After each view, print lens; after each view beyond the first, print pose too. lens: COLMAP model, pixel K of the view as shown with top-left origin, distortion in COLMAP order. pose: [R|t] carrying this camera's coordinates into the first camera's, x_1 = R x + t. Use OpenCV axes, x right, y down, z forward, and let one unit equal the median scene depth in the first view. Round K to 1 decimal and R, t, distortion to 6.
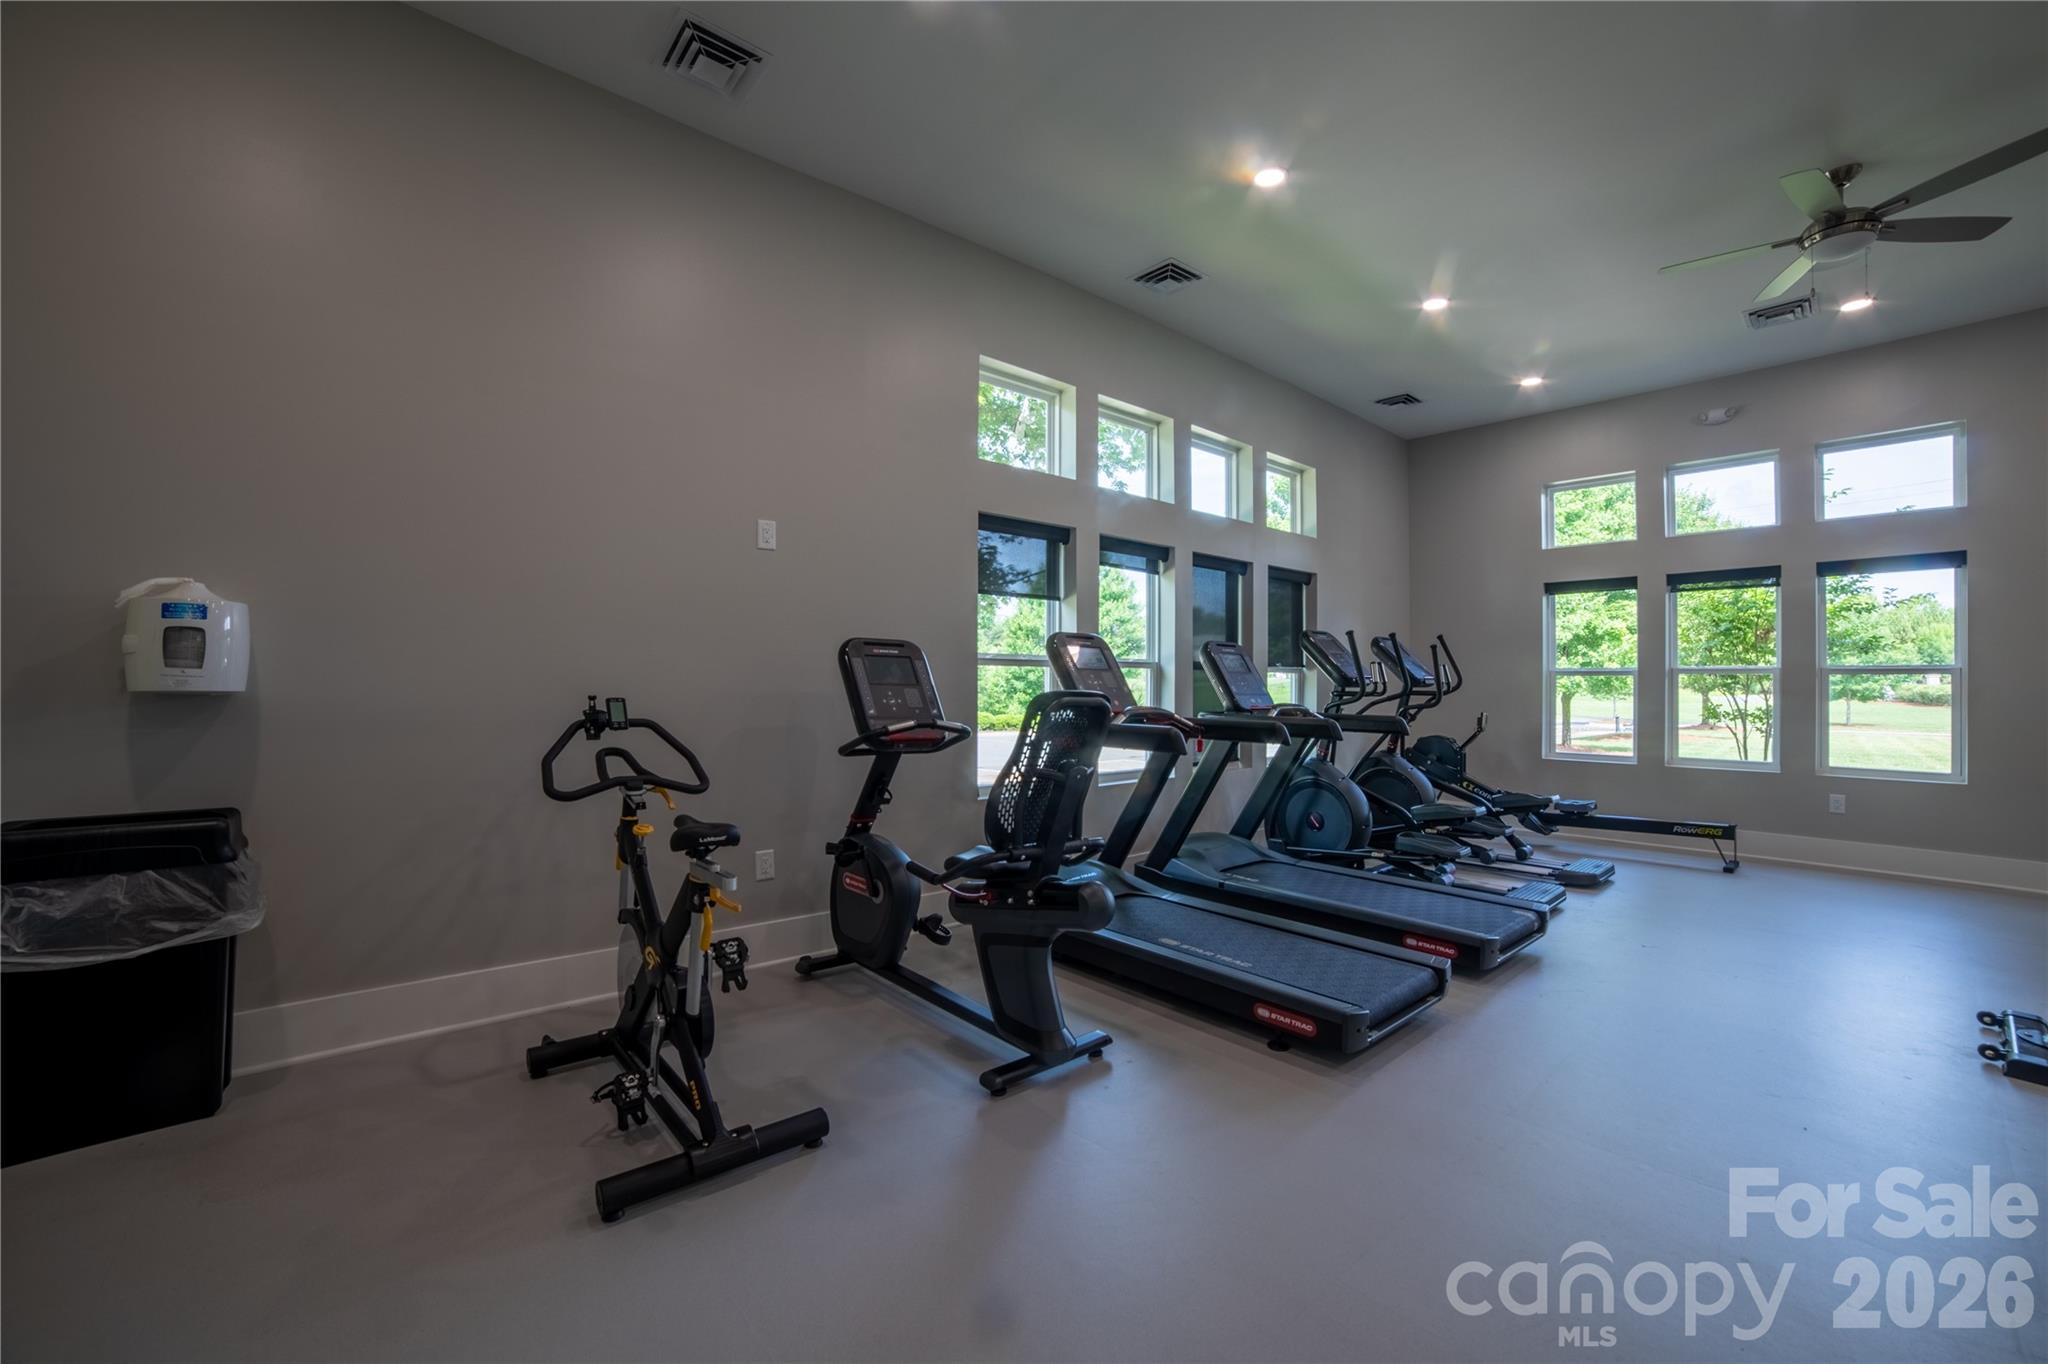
lens RADIAL K [[861.4, 0, 1024.0], [0, 861.4, 682.0], [0, 0, 1]] dist [0.000181, 0.000043]
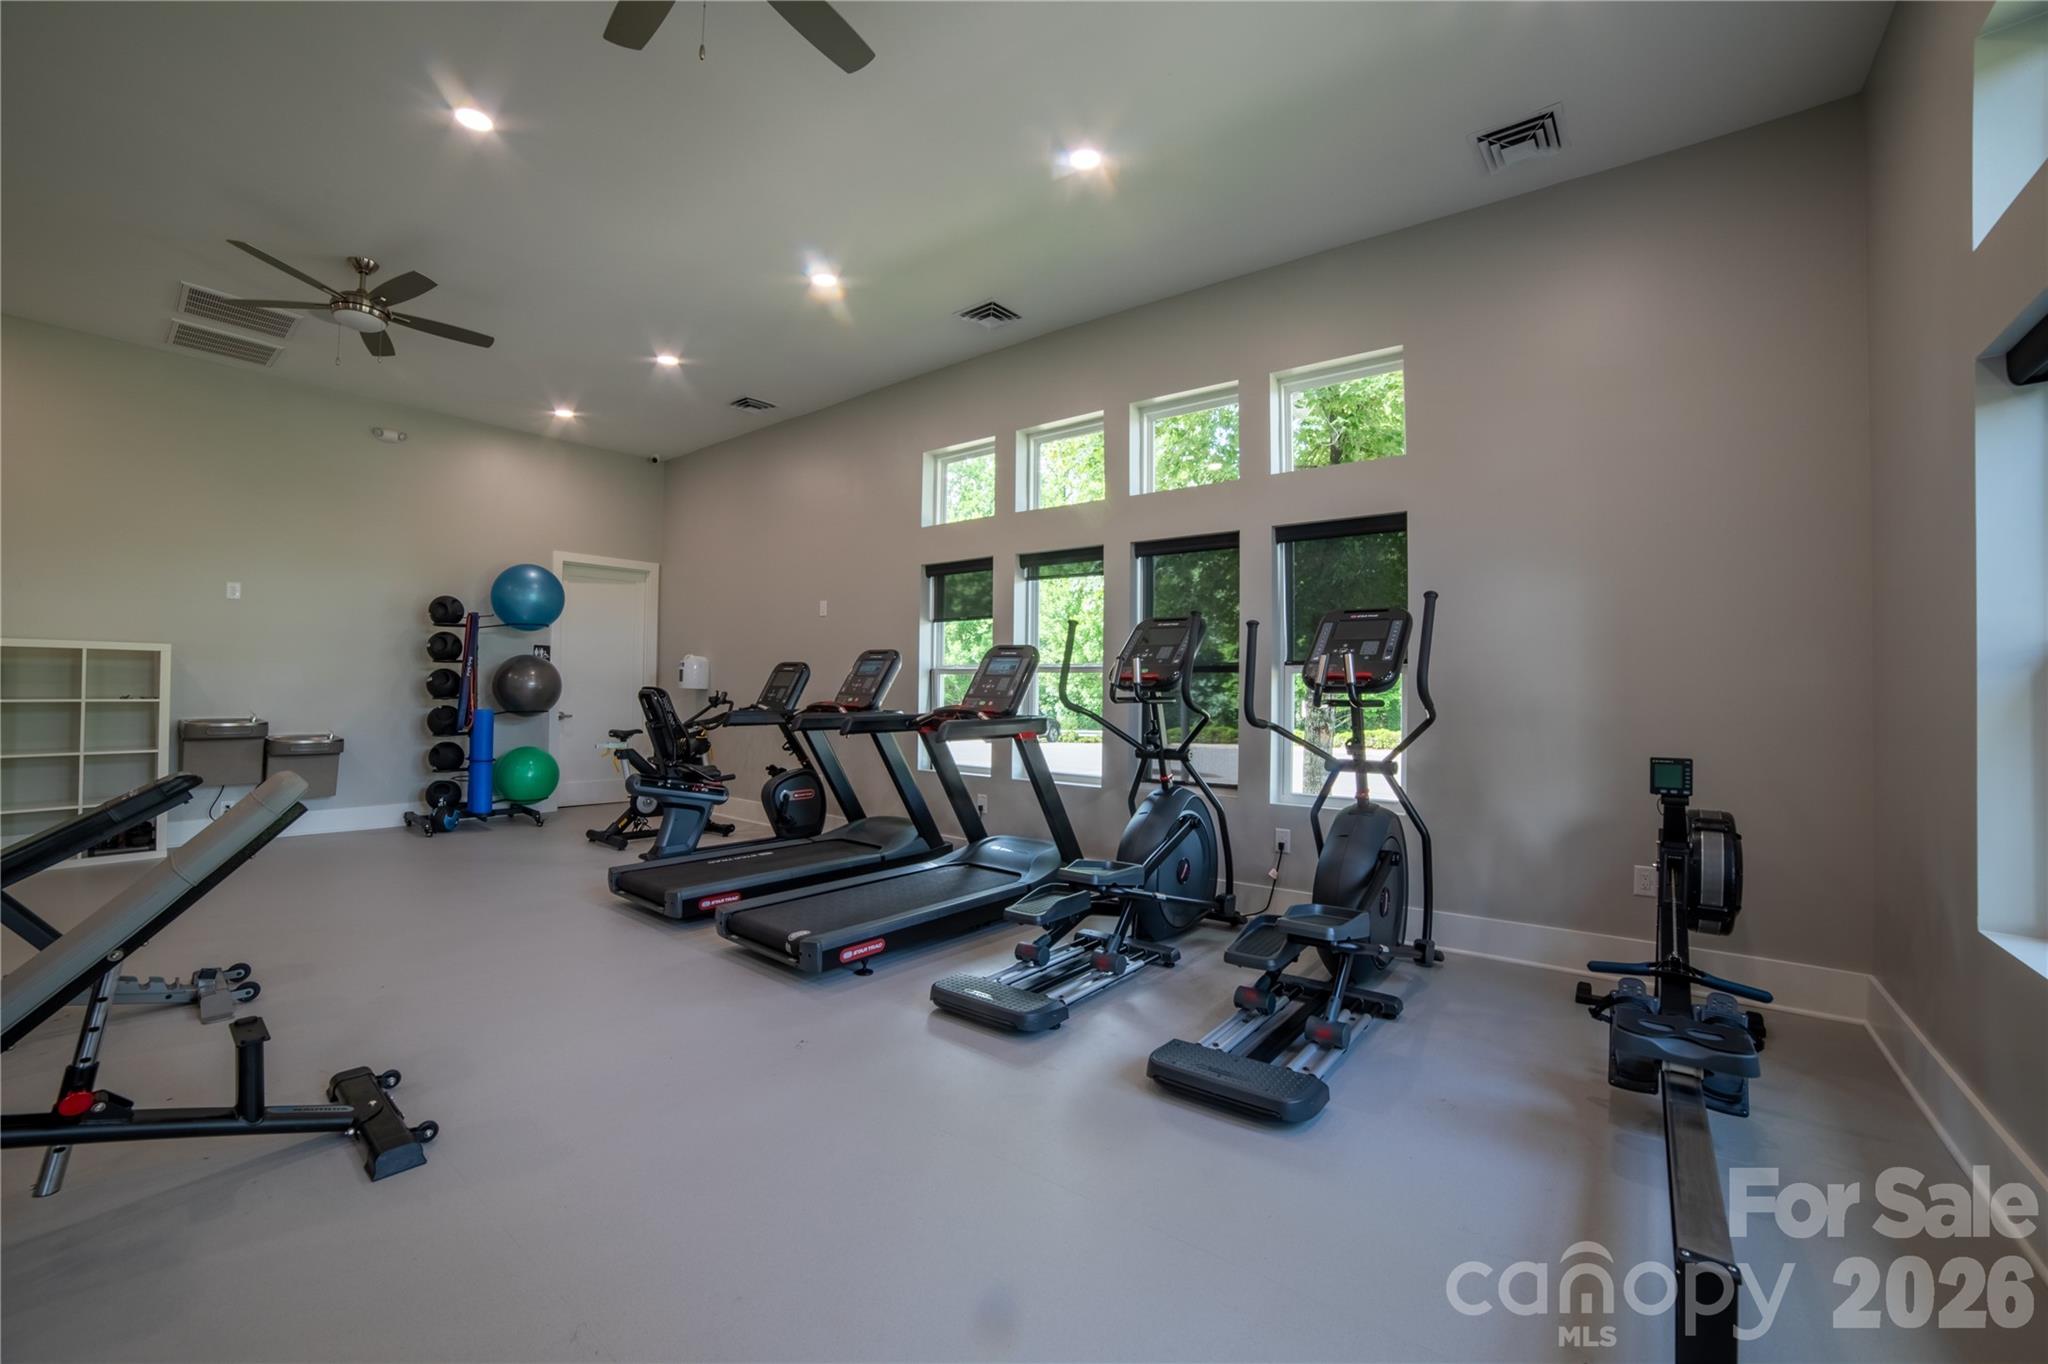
lens RADIAL K [[815.5, 0, 1024.0], [0, 815.5, 682.0], [0, 0, 1]] dist [0.001138, 0.000179]
pose [[0.218022, -0.017310, -0.975790, 1.062469], [-0.006063, 0.999799, -0.019091, 0.006955], [0.975925, 0.010079, 0.217874, 0.773992]]
